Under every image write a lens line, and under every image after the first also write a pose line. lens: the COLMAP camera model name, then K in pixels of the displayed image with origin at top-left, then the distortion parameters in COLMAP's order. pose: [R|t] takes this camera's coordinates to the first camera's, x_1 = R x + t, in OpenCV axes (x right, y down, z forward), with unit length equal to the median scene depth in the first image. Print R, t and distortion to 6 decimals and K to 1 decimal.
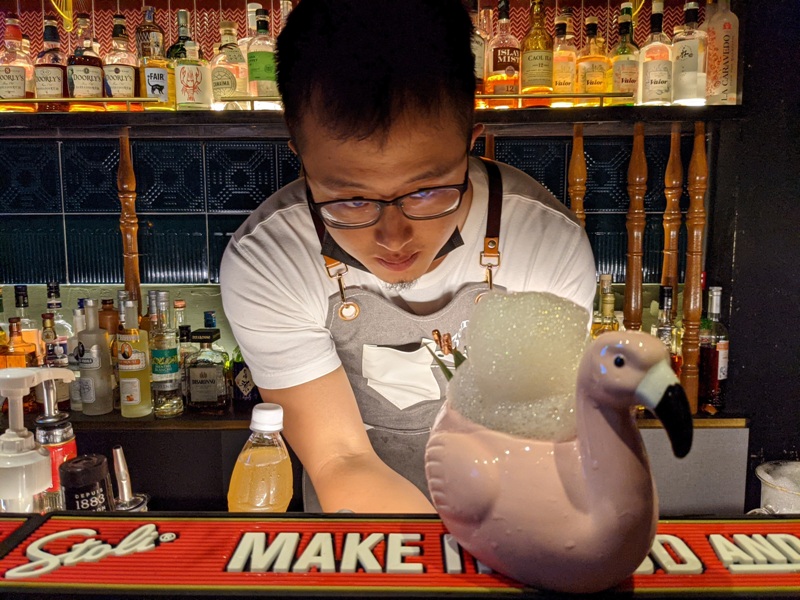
lens RADIAL K [[637.3, 0, 403.0], [0, 637.3, 304.6], [0, 0, 1]] dist [0.046497, -0.082019]
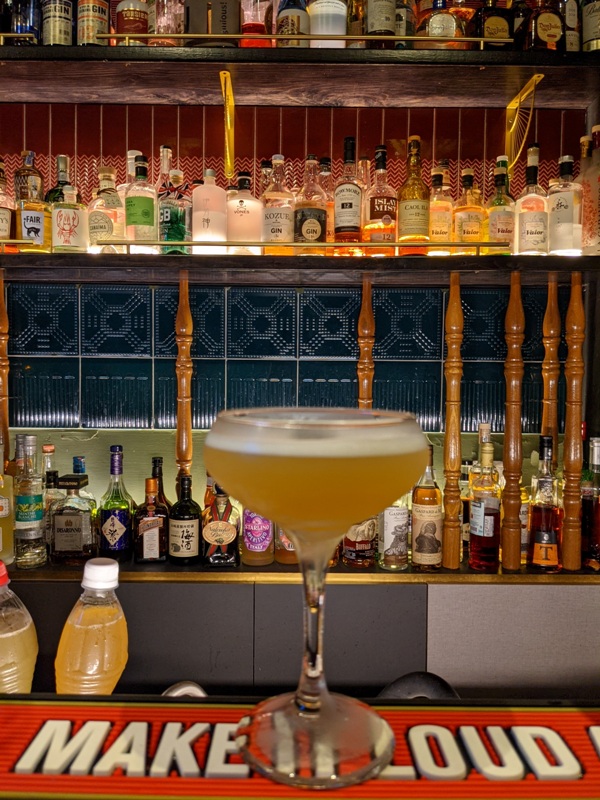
lens RADIAL K [[635.0, 0, 295.3], [0, 635.0, 401.1], [0, 0, 1]] dist [0.050622, -0.083265]
pose [[0.999859, 0.012672, 0.011031, 0.015568], [-0.011767, 0.996842, -0.078533, -0.000963], [-0.011992, 0.078392, 0.996850, 0.026611]]
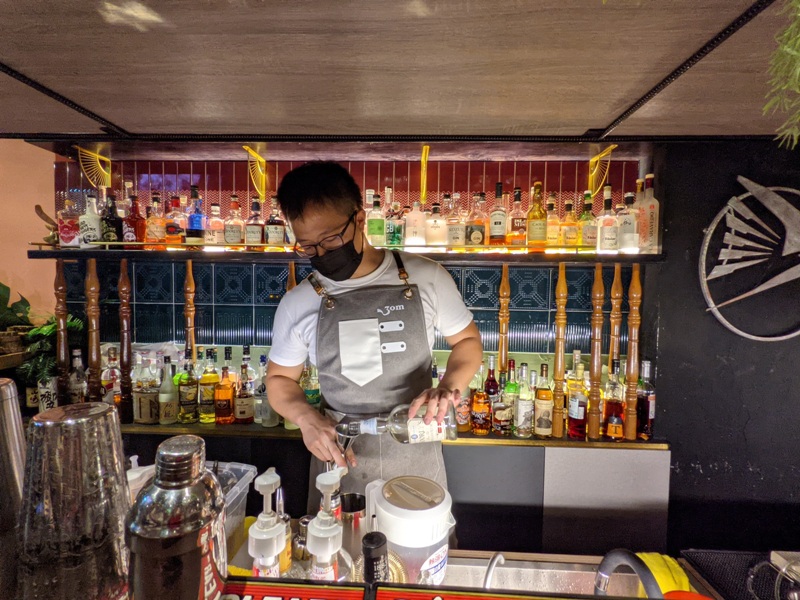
lens RADIAL K [[387.3, 0, 397.8], [0, 387.3, 305.1], [0, 0, 1]] dist [-0.001816, 0.000289]
pose [[0.998856, 0.019945, -0.043460, -0.109688], [-0.023064, 0.997103, -0.072484, -0.085035], [0.041888, 0.073404, 0.996422, -0.023841]]
